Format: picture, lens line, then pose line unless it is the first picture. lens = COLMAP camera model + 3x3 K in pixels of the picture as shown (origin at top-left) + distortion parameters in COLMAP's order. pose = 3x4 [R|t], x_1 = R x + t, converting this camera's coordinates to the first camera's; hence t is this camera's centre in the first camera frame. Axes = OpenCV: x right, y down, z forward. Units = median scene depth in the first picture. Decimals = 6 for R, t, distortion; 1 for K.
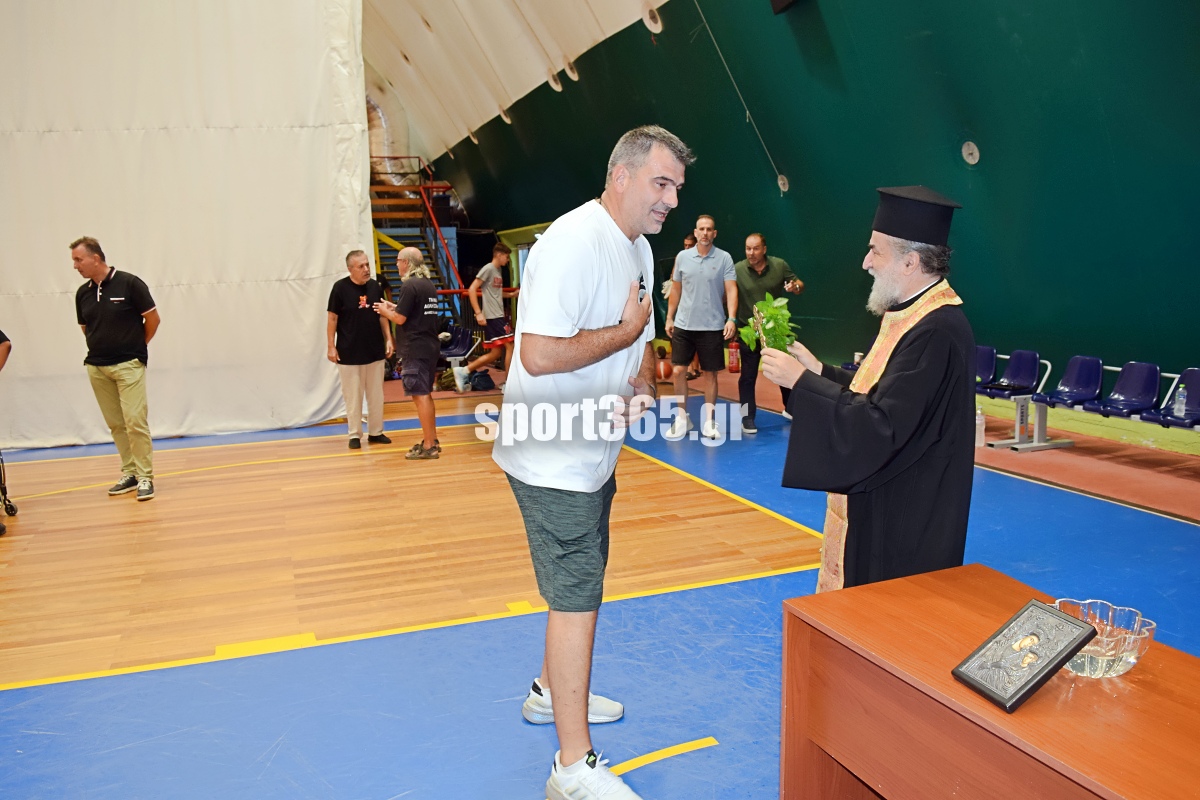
lens RADIAL K [[953.3, 0, 601.2], [0, 953.3, 396.0], [0, 0, 1]] dist [-0.082827, 0.007212]
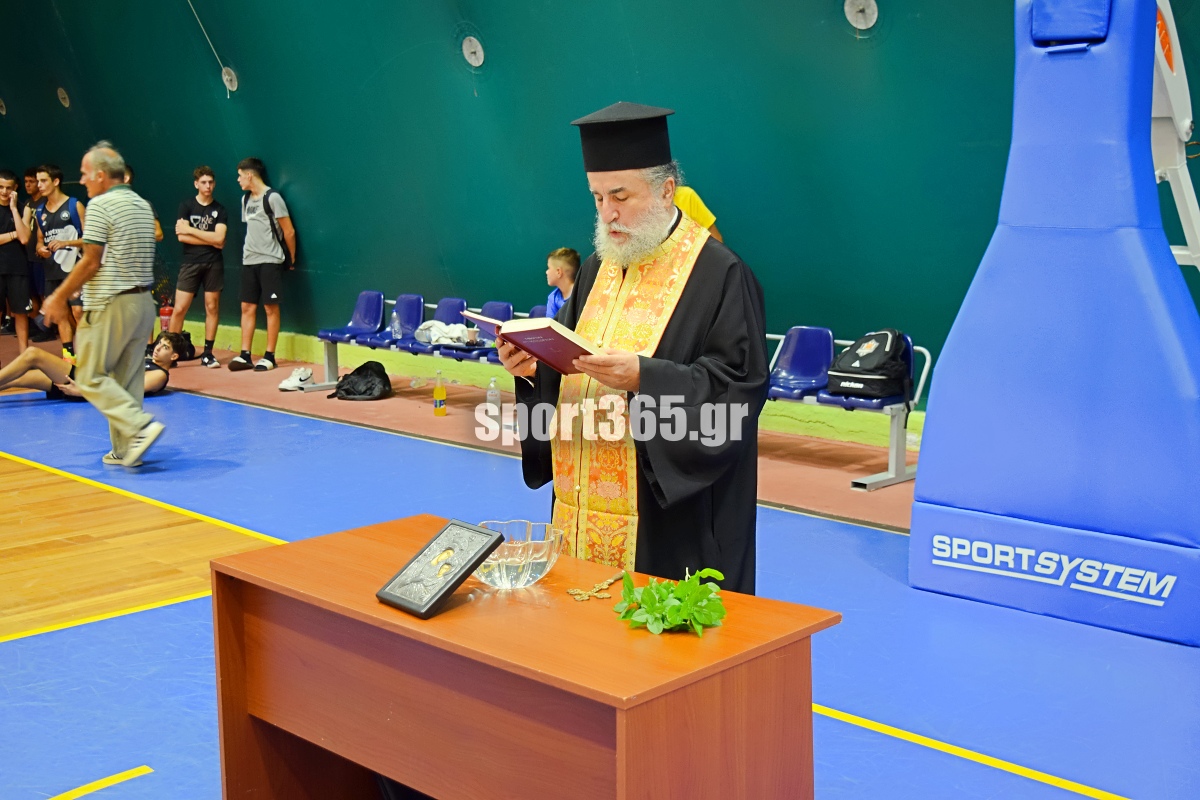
lens RADIAL K [[1444.7, 0, 634.0], [0, 1444.7, 399.2], [0, 0, 1]] dist [-0.058639, 0.006458]
pose [[0.901815, -0.041647, 0.430110, -0.012743], [0.040451, 0.999110, 0.011927, 0.027149], [-0.430224, 0.006642, 0.902698, -0.189838]]
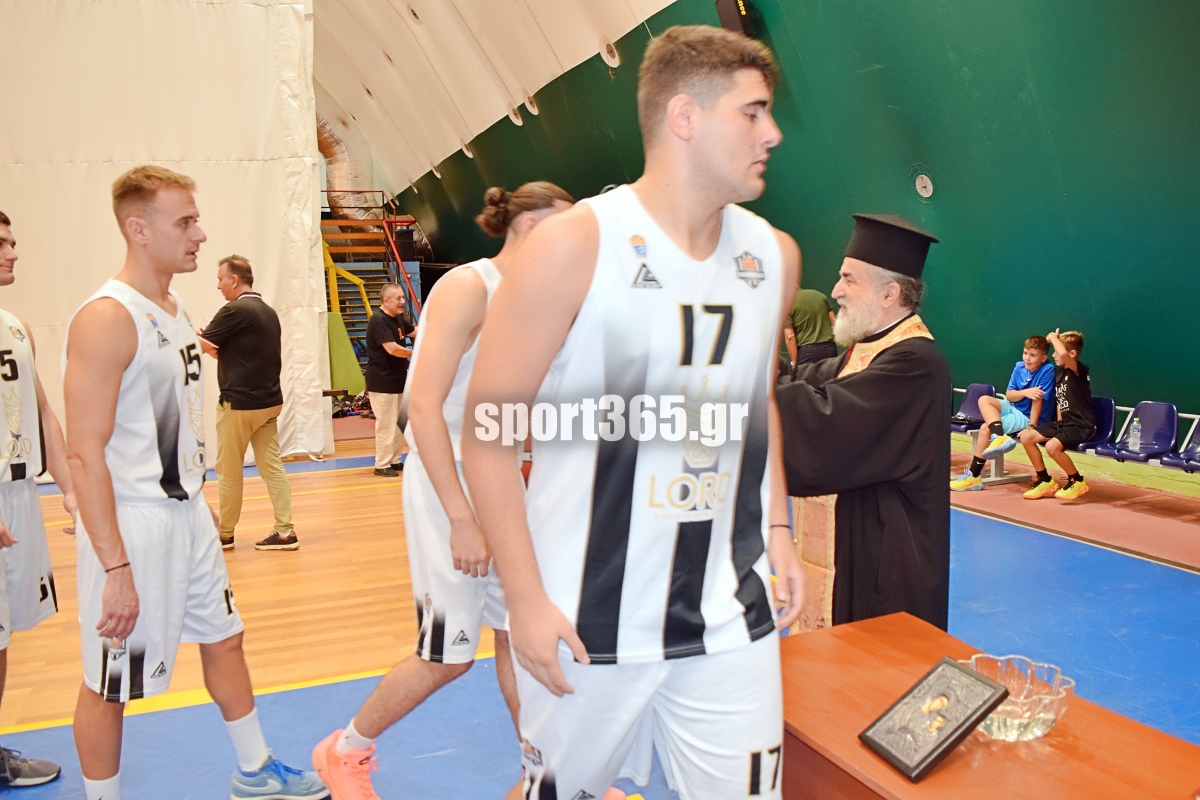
lens RADIAL K [[956.0, 0, 601.4], [0, 956.0, 400.3], [0, 0, 1]] dist [-0.081755, 0.006977]
pose [[0.999611, -0.004776, 0.027481, 0.033685], [0.005623, 0.999509, -0.030828, -0.004541], [-0.027320, 0.030971, 0.999147, 0.020945]]
